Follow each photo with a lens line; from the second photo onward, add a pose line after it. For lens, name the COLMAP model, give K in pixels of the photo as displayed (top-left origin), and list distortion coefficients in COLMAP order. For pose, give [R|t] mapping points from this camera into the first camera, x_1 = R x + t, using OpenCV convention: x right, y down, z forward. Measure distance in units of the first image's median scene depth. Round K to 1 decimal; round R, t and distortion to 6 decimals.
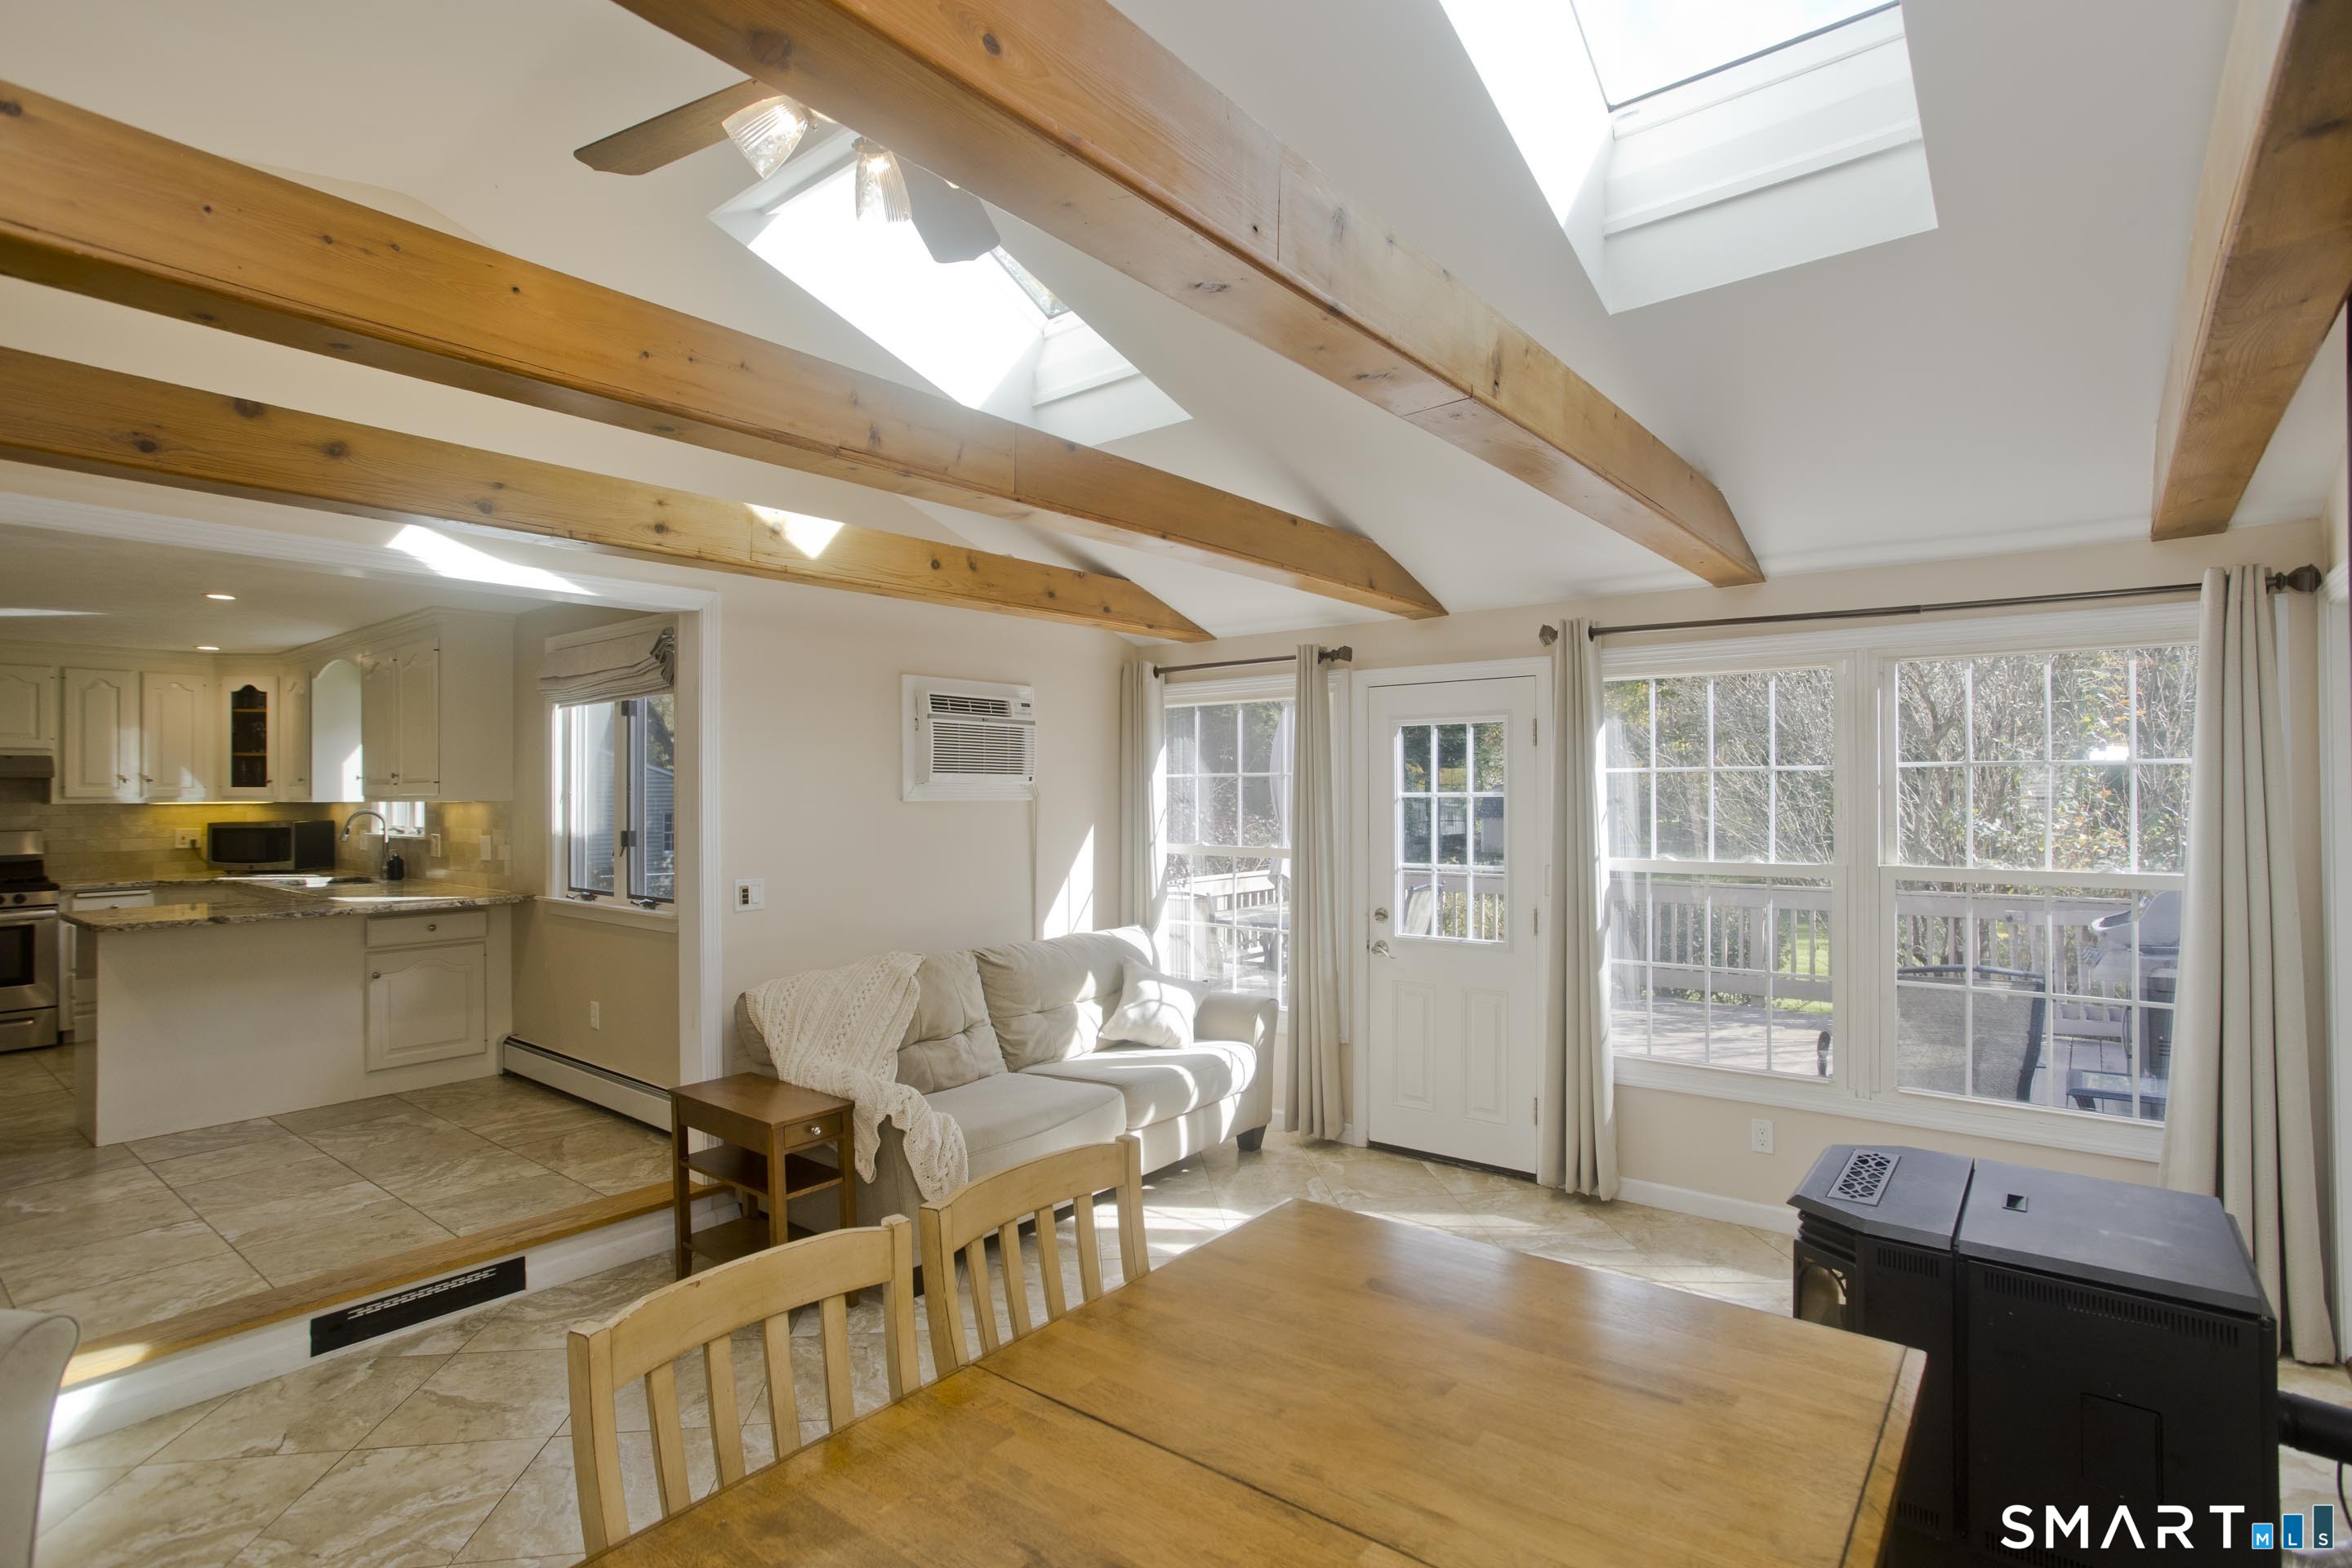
lens RADIAL K [[1146.5, 0, 1253.3], [0, 1146.5, 777.2], [0, 0, 1]] dist [-0.027305, 0.012468]
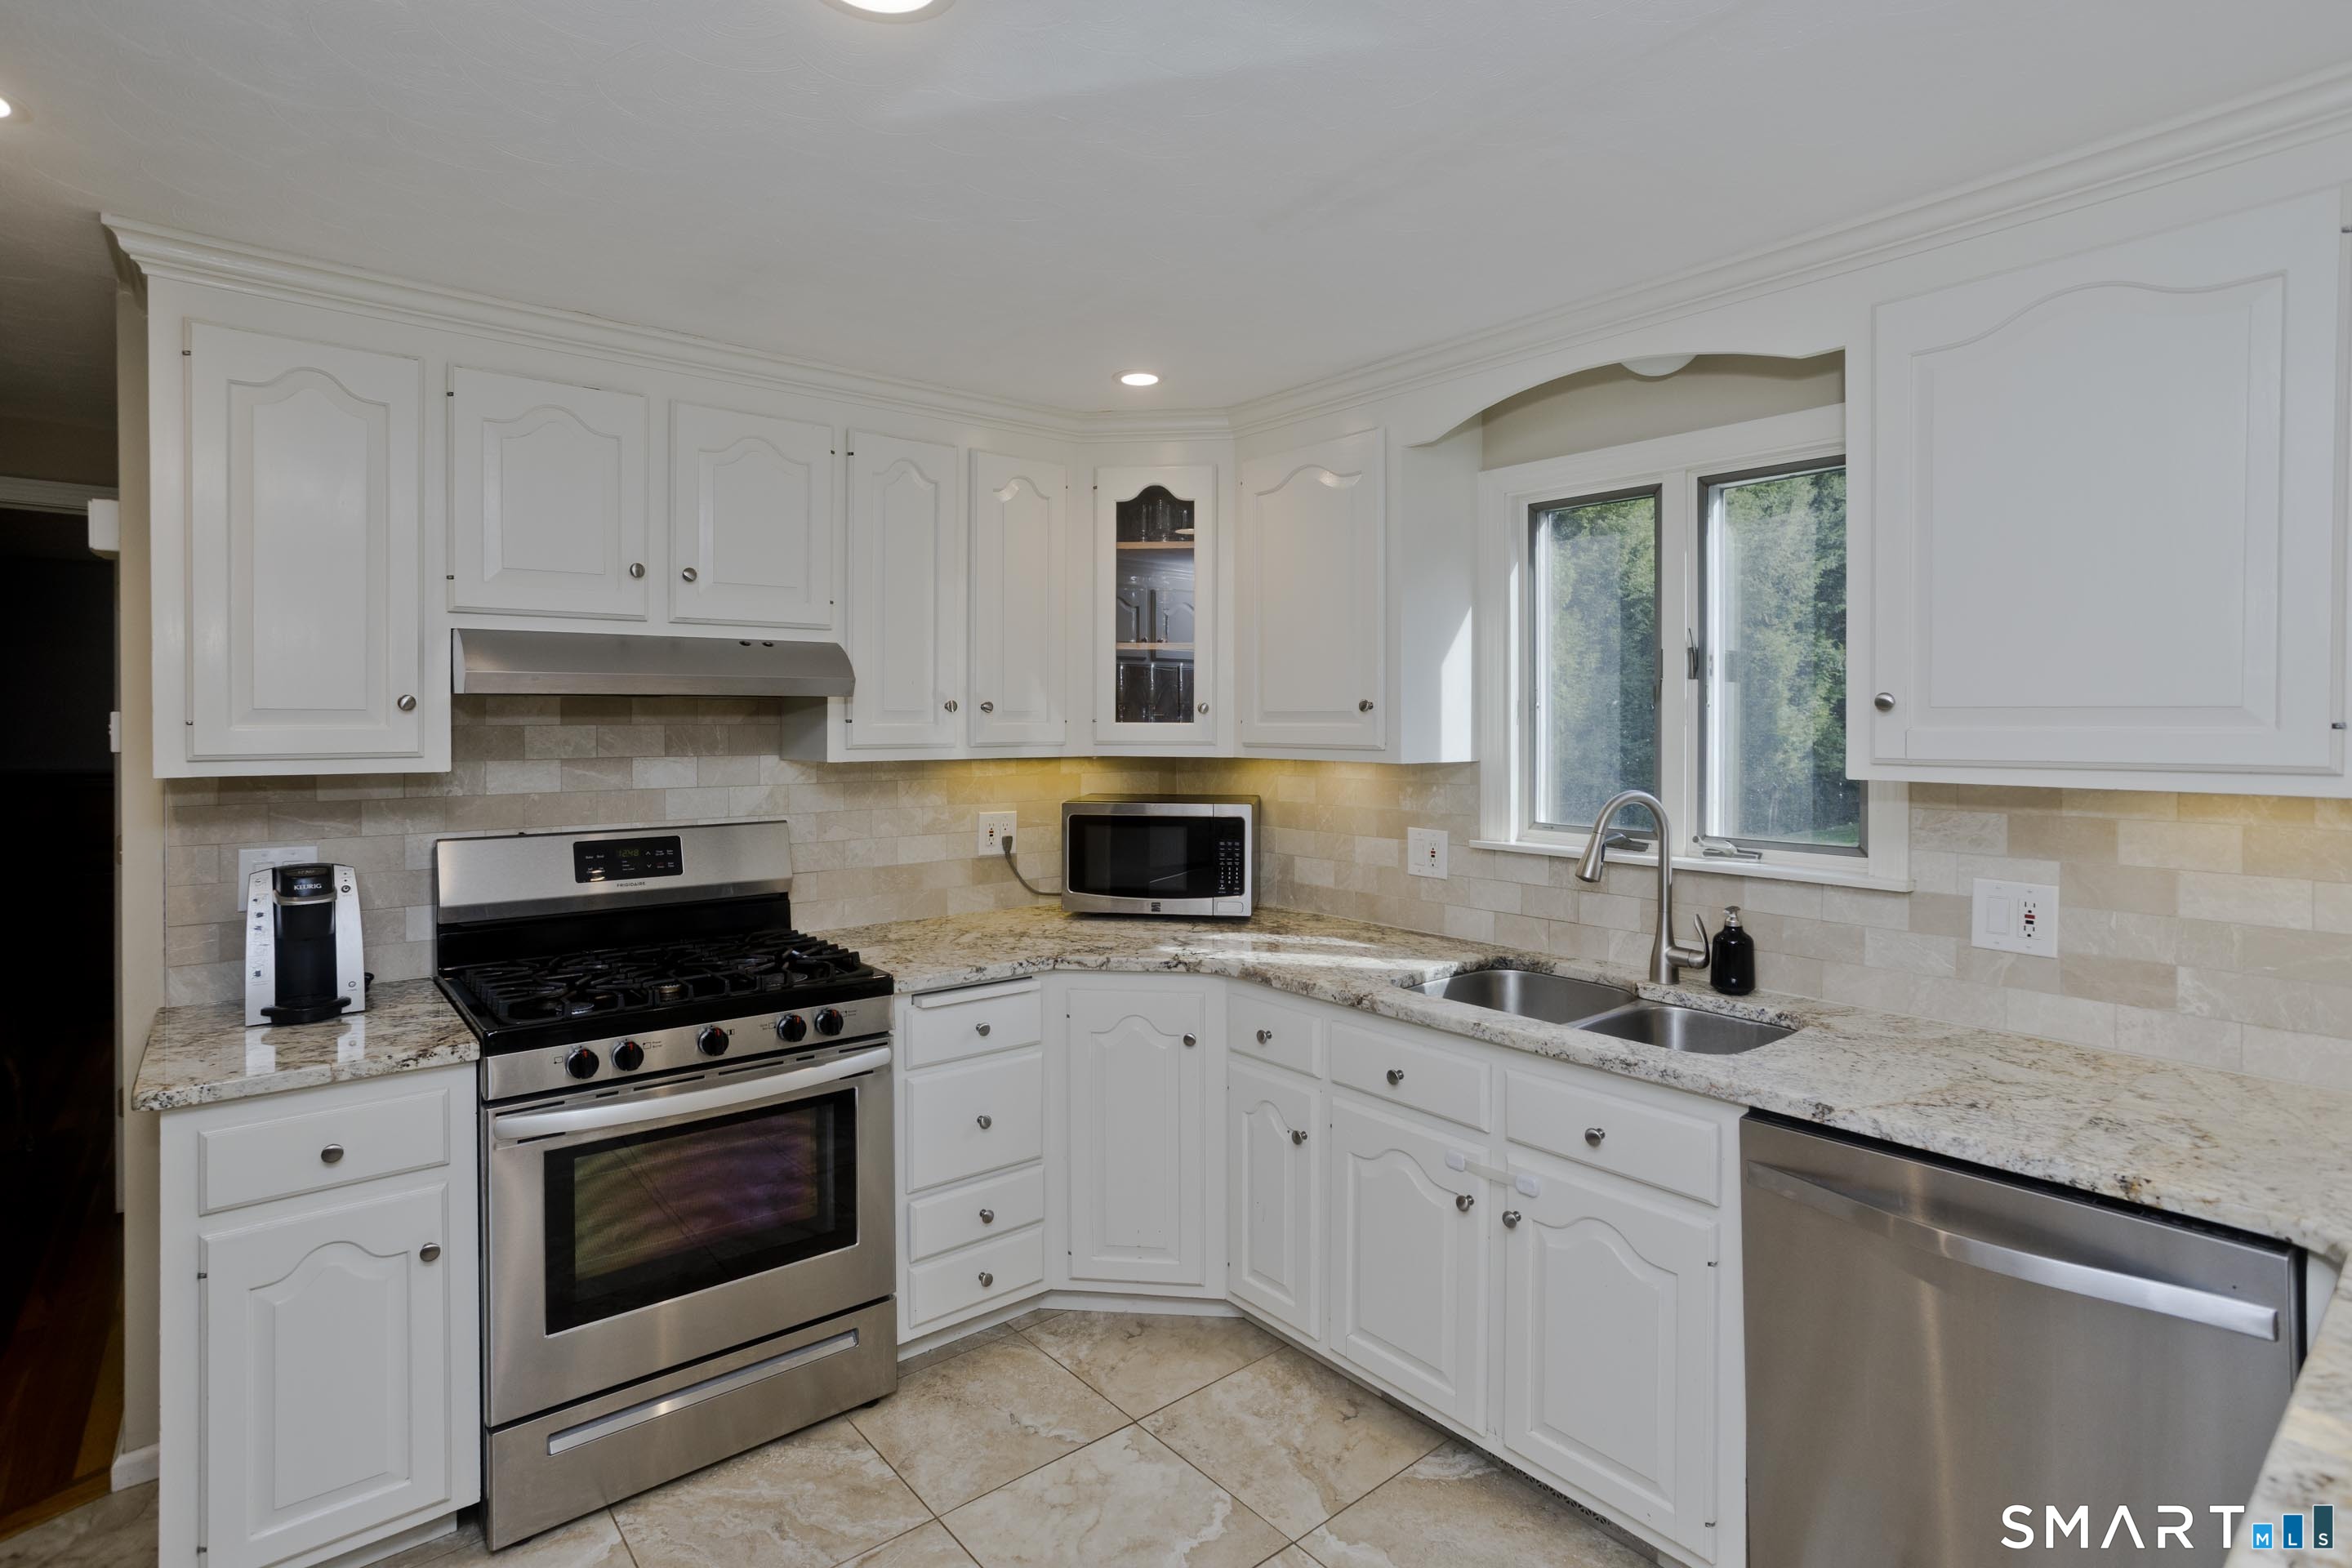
lens RADIAL K [[1146.5, 0, 1238.1], [0, 1146.5, 729.5], [0, 0, 1]] dist [-0.027305, 0.012468]
pose [[0.982345, 0.011648, -0.186718, -0.775047], [-0.008005, 0.999763, 0.020251, 0.002553], [0.186909, -0.018399, 0.982205, 0.576266]]
